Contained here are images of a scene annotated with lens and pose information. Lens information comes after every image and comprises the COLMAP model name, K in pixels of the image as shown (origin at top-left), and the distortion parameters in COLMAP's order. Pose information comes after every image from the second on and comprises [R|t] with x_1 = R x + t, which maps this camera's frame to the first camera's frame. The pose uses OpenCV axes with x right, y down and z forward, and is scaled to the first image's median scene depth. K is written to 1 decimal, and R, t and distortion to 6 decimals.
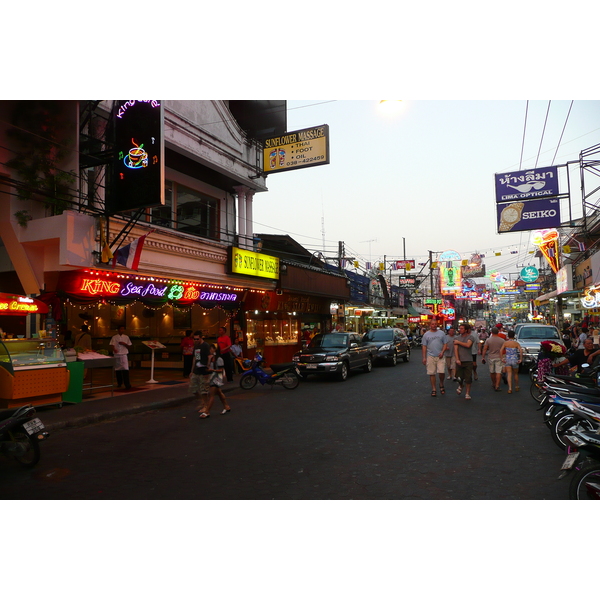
lens RADIAL K [[509.9, 0, 299.6], [0, 509.9, 299.4], [0, 0, 1]] dist [-0.025896, 0.015411]
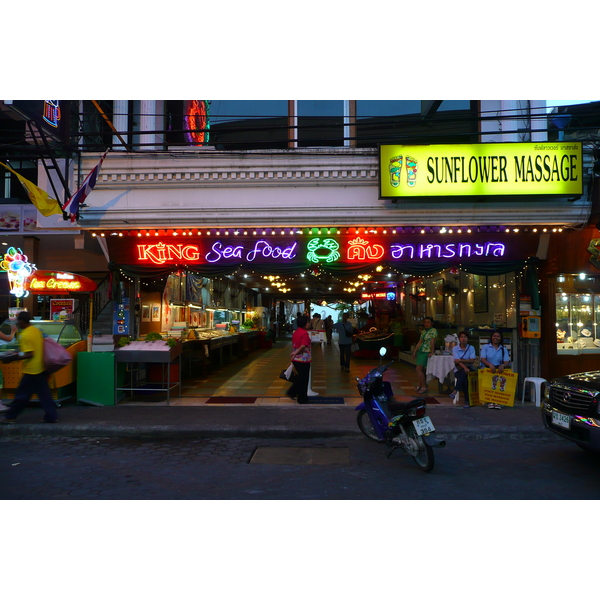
lens RADIAL K [[509.9, 0, 300.1], [0, 509.9, 301.8], [0, 0, 1]] dist [-0.025896, 0.015411]
pose [[0.377491, -0.012142, -0.925934, 0.299034], [0.045025, 0.998972, 0.005257, 0.042077], [0.924918, -0.043674, 0.377649, 0.757274]]
